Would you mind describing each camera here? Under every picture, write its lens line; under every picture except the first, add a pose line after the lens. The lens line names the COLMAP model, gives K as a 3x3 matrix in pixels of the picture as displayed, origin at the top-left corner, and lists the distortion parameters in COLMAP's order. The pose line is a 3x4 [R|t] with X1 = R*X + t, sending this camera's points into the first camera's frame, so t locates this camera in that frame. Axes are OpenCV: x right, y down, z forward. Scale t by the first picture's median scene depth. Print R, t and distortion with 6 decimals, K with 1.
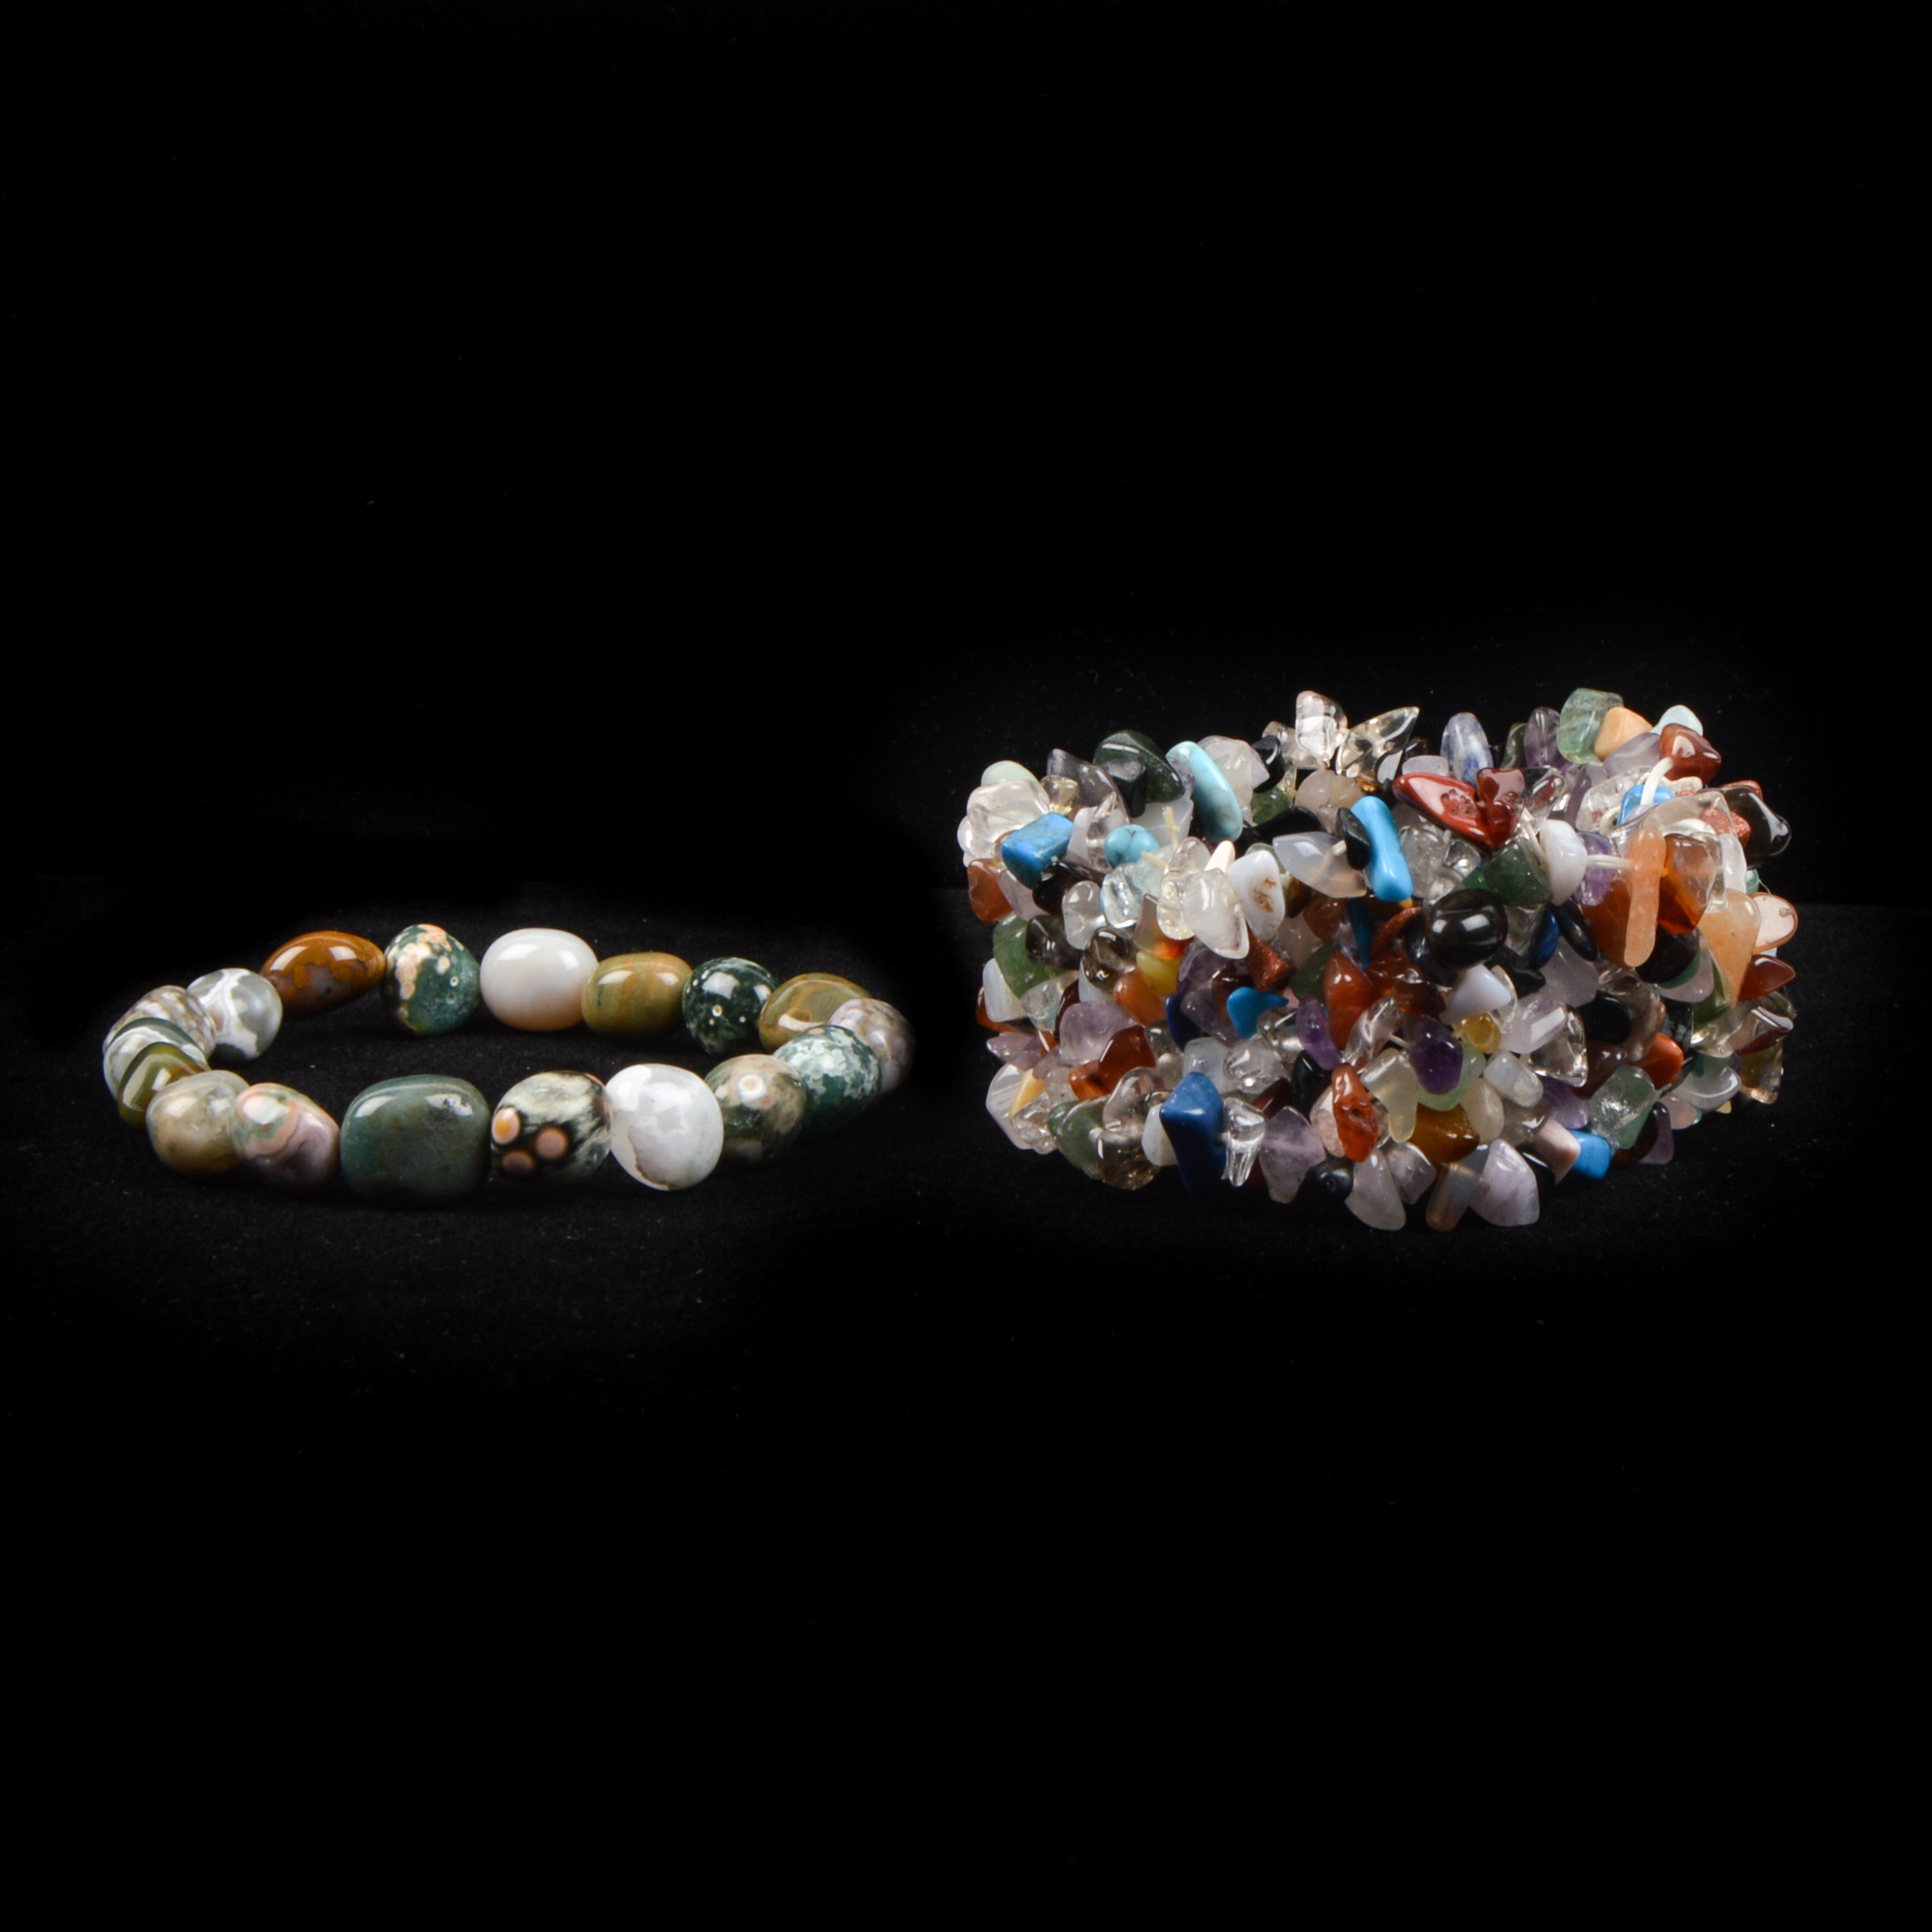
lens RADIAL K [[4340.1, 0, 966.0], [0, 4340.1, 966.0], [0, 0, 1]] dist [-0.135924, -0.354724]
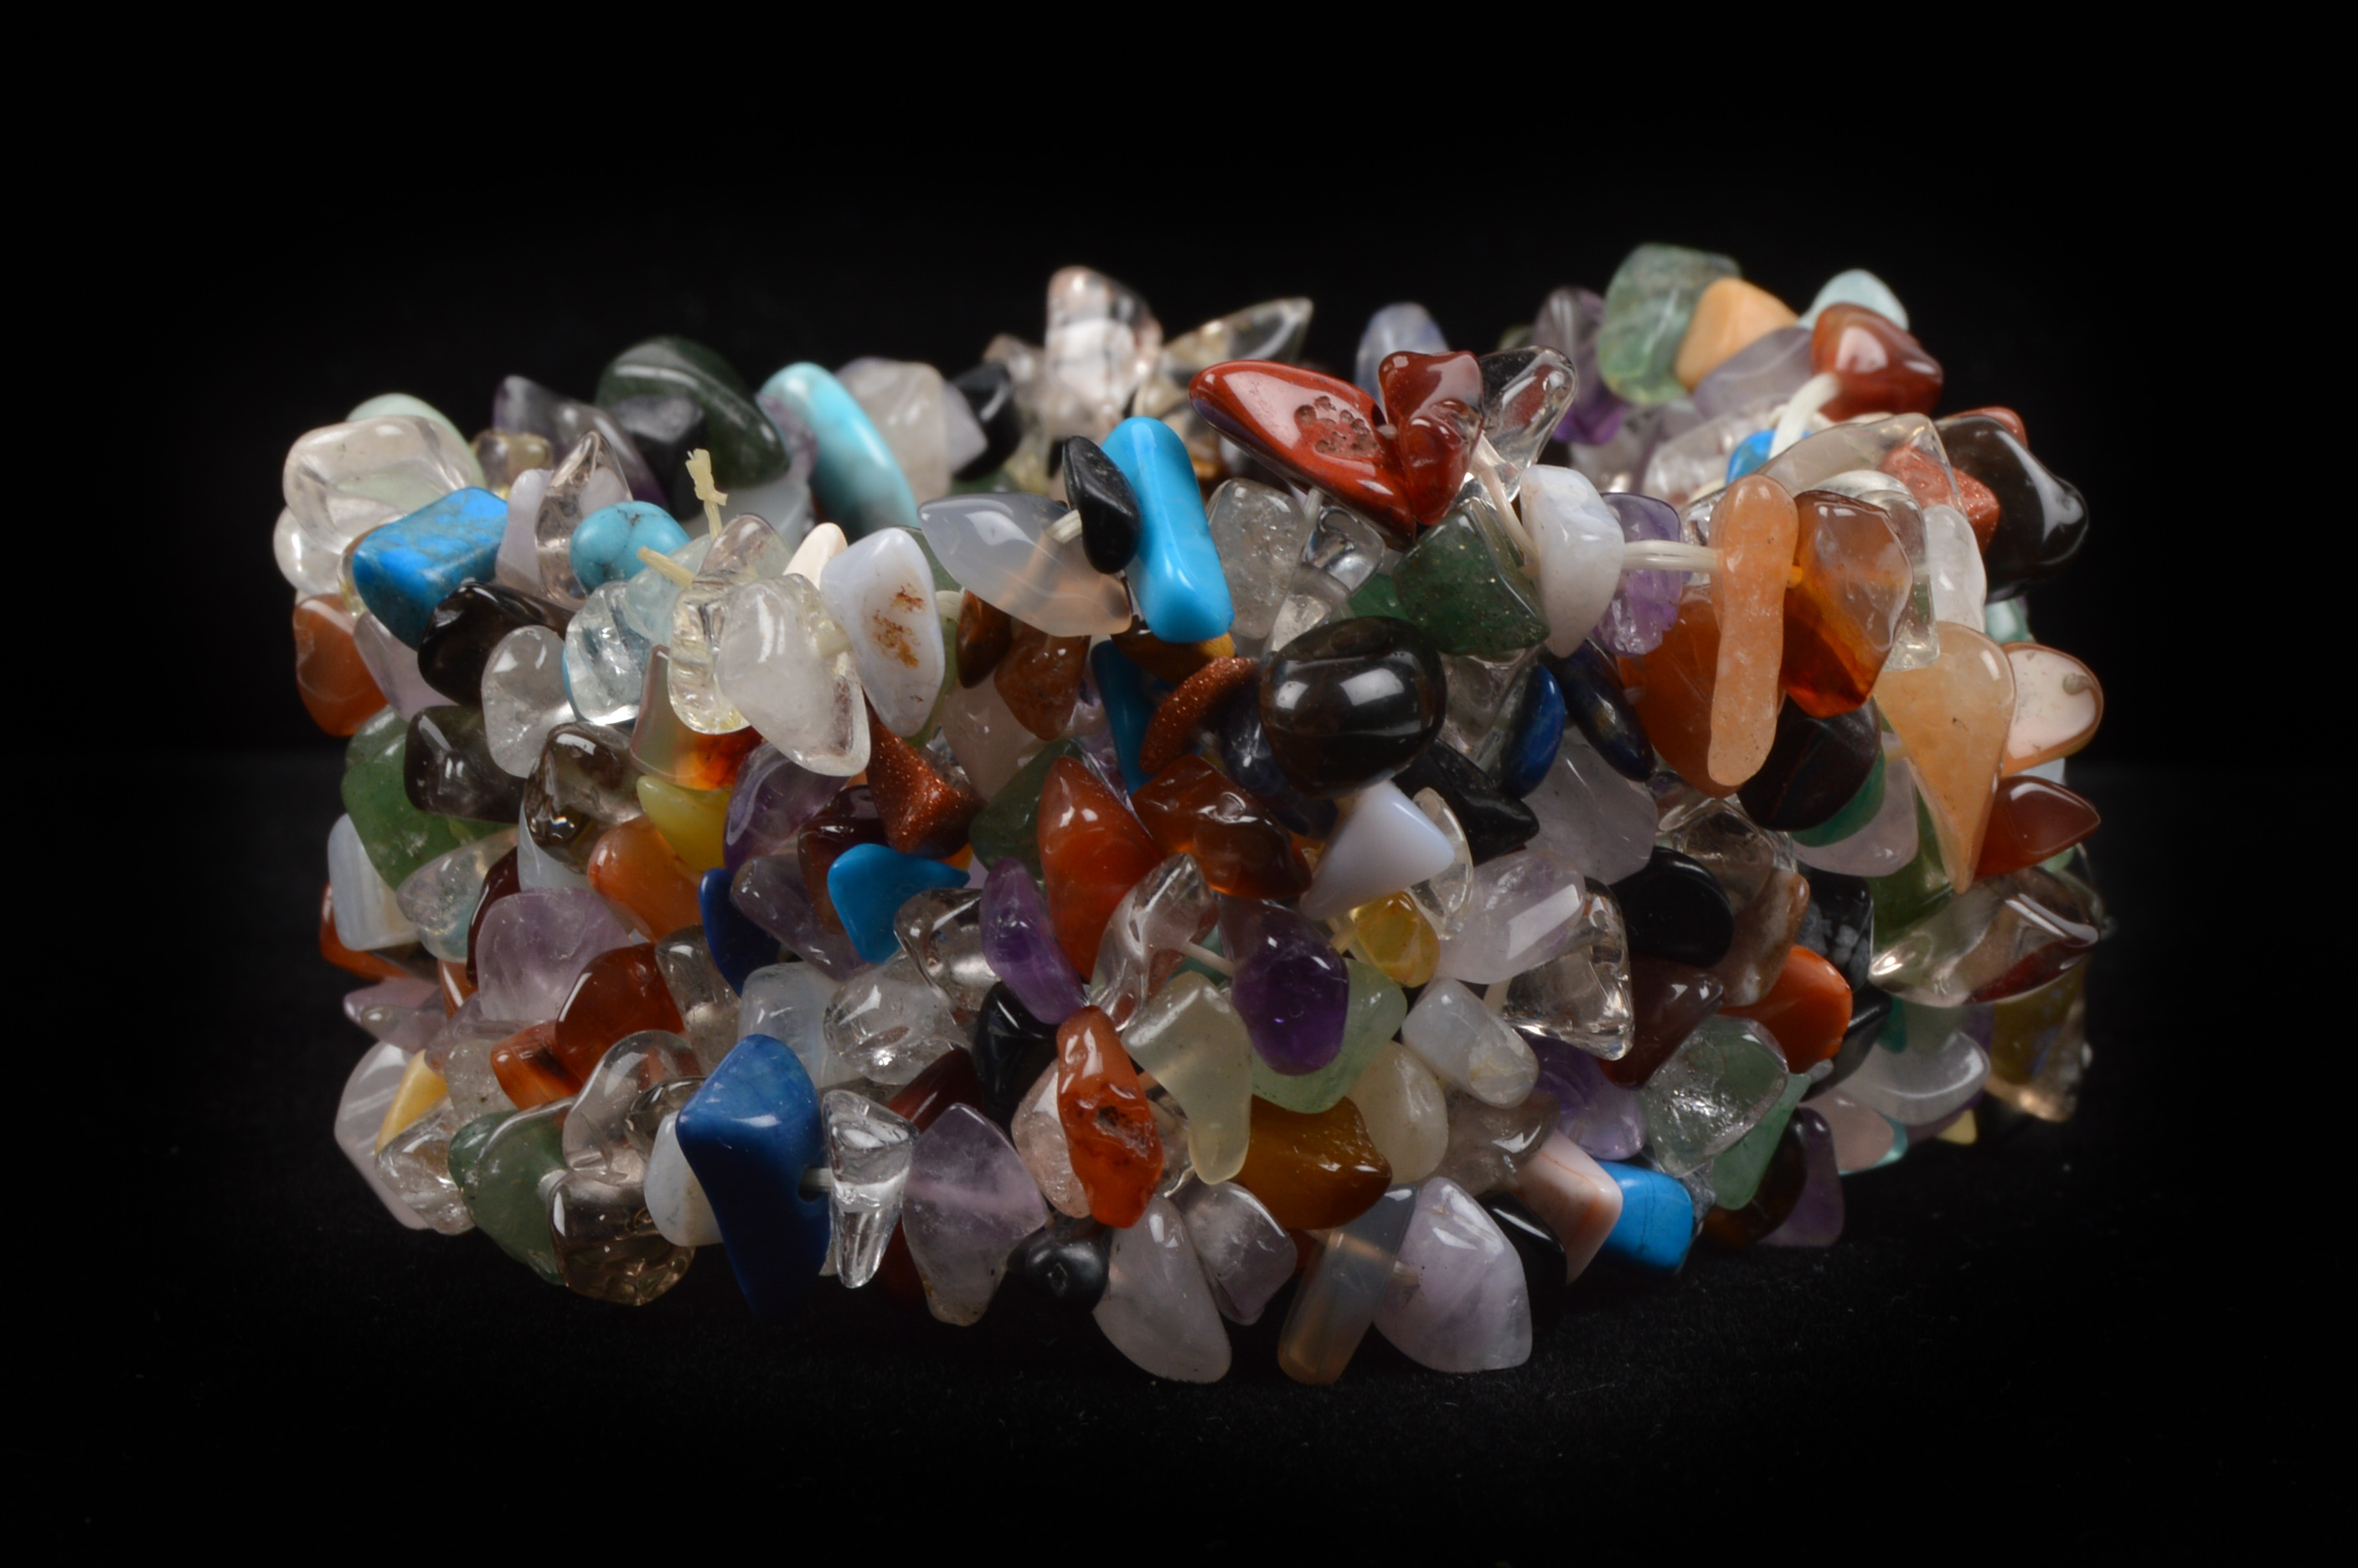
lens RADIAL K [[7600.7, 0, 1179.0], [0, 7600.7, 784.0], [0, 0, 1]] dist [-0.155661, -1.821818]
pose [[0.998829, -0.008445, 0.047629, 0.058735], [0.010696, 0.998828, -0.047206, 0.035937], [-0.047174, 0.047660, 0.997749, 0.212554]]
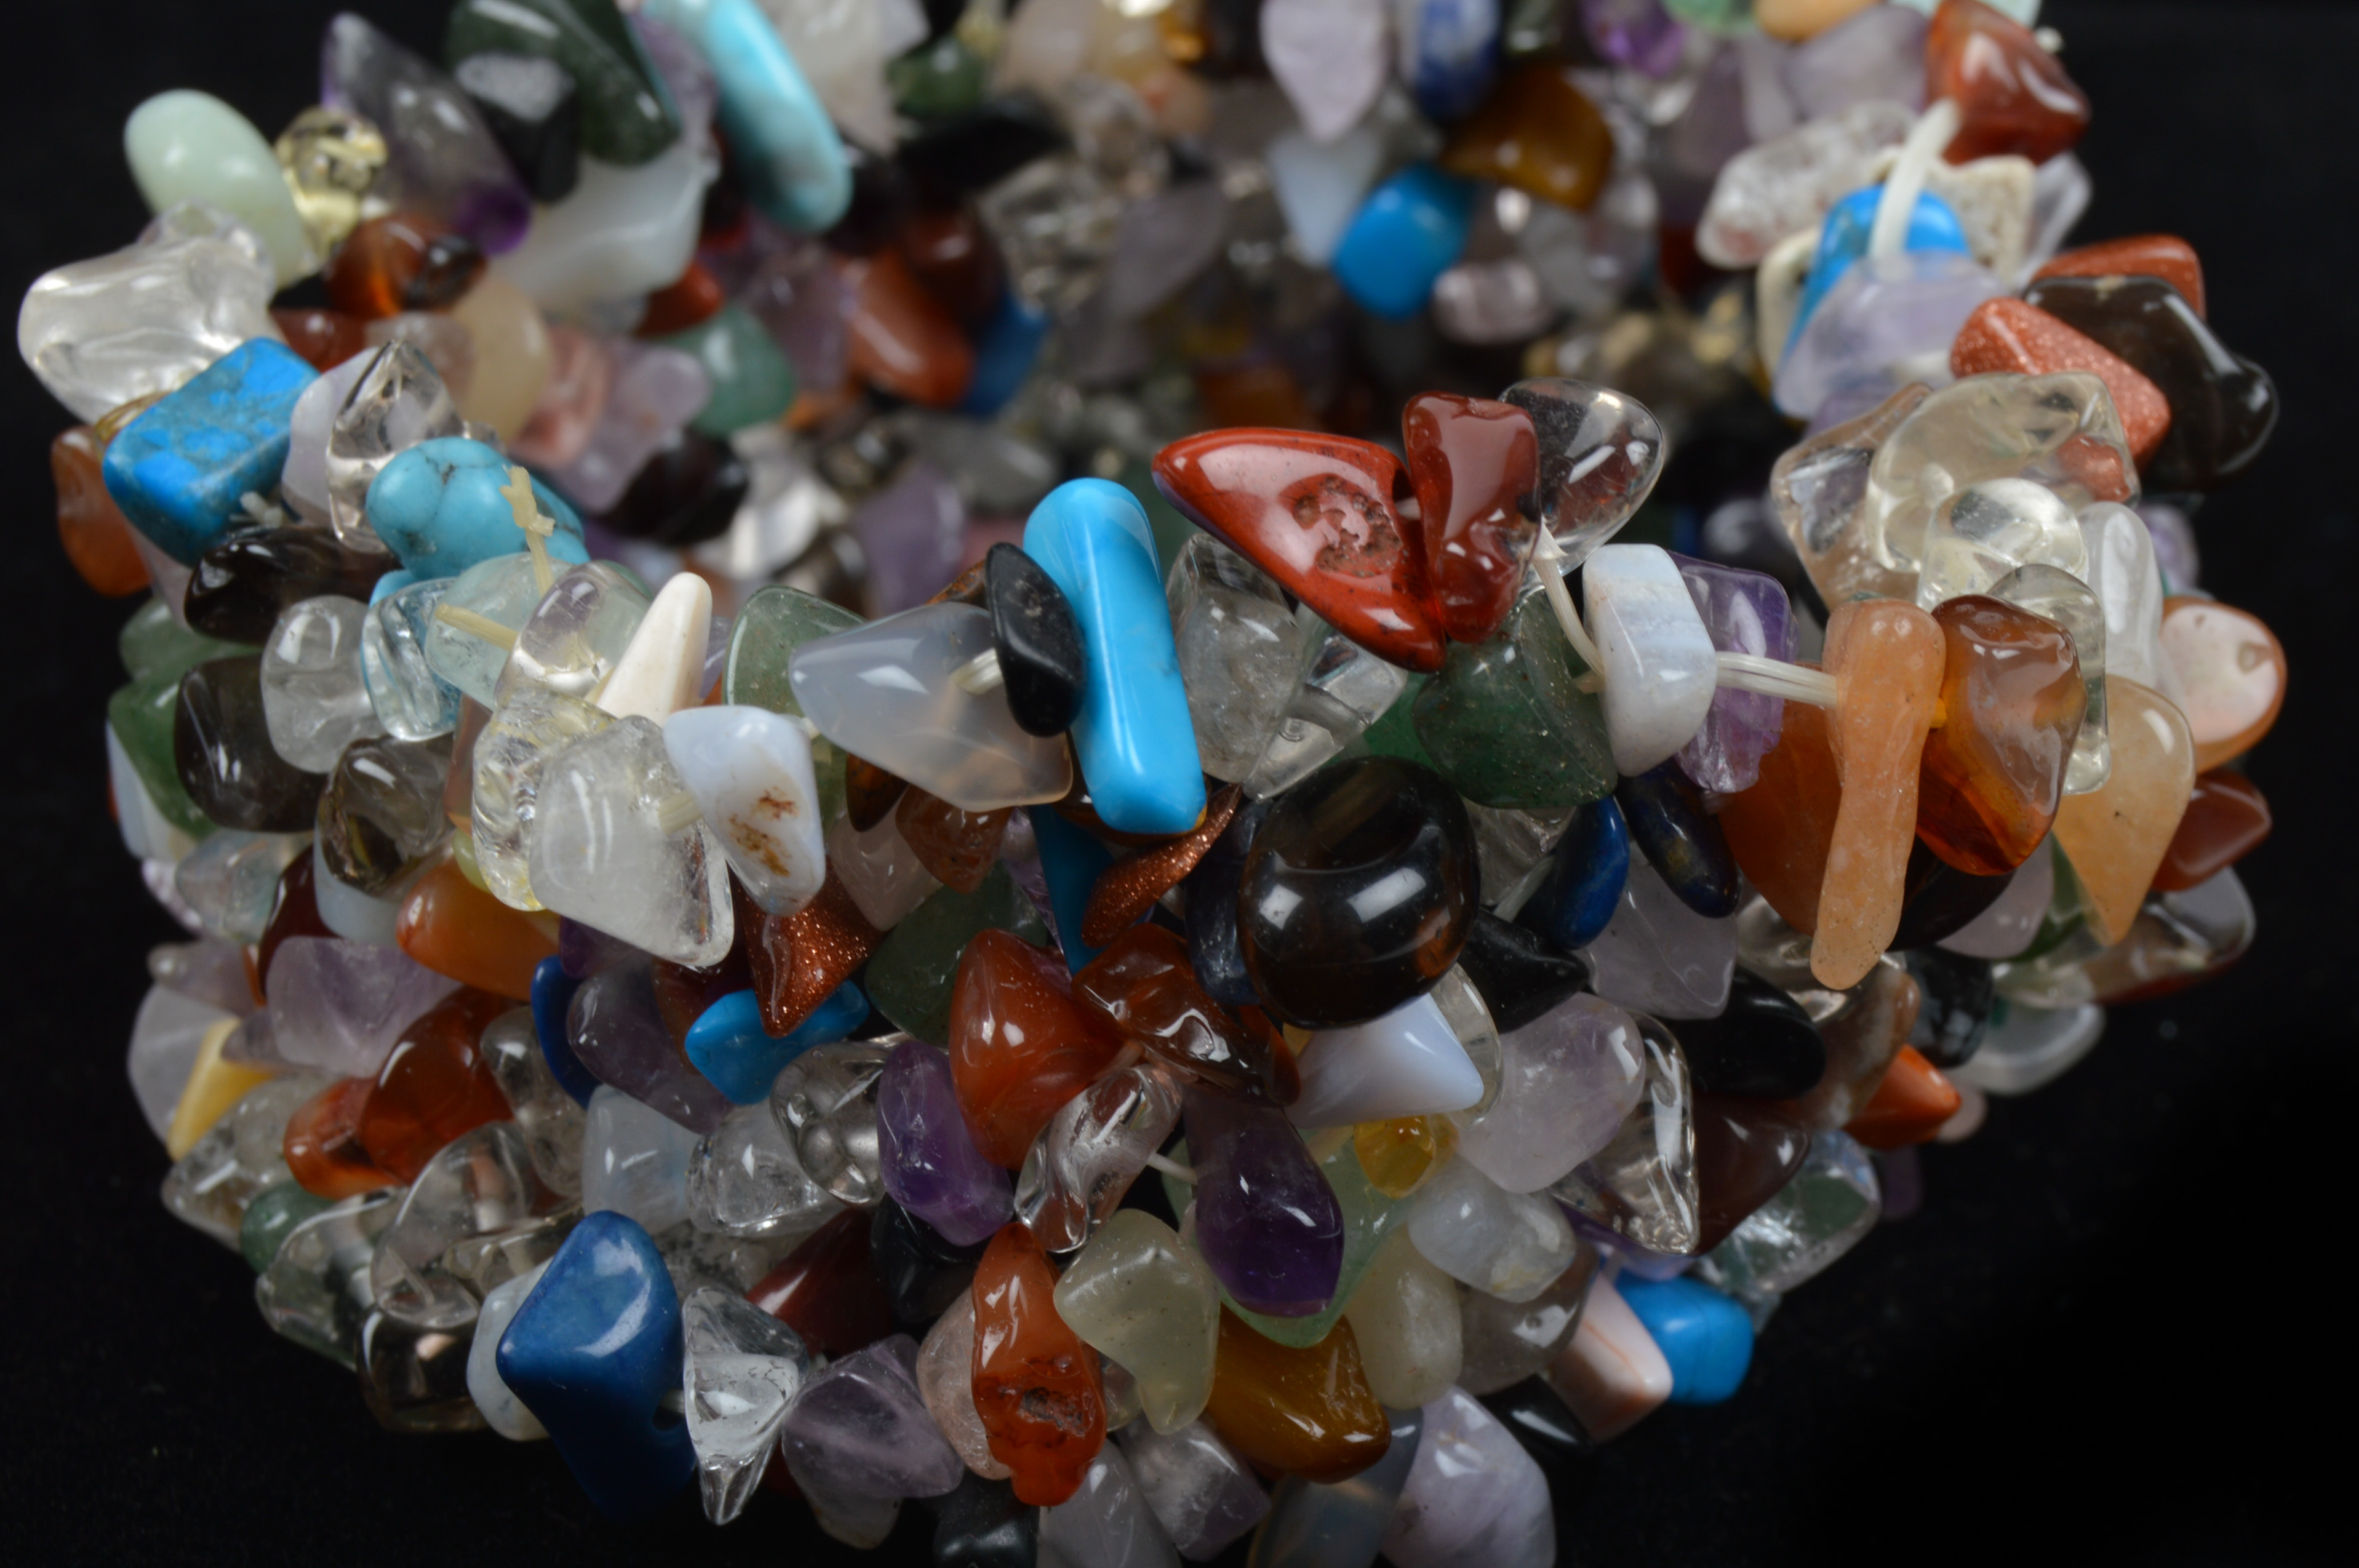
lens RADIAL K [[5610.9, 0, 1366.3], [0, 5610.9, 783.5], [0, 0, 1]] dist [-0.088198, -0.465085]
pose [[0.997123, -0.007358, 0.075438, 0.080680], [-0.015377, 0.954942, 0.296394, -0.146720], [-0.074219, -0.296702, 0.952082, 0.564587]]
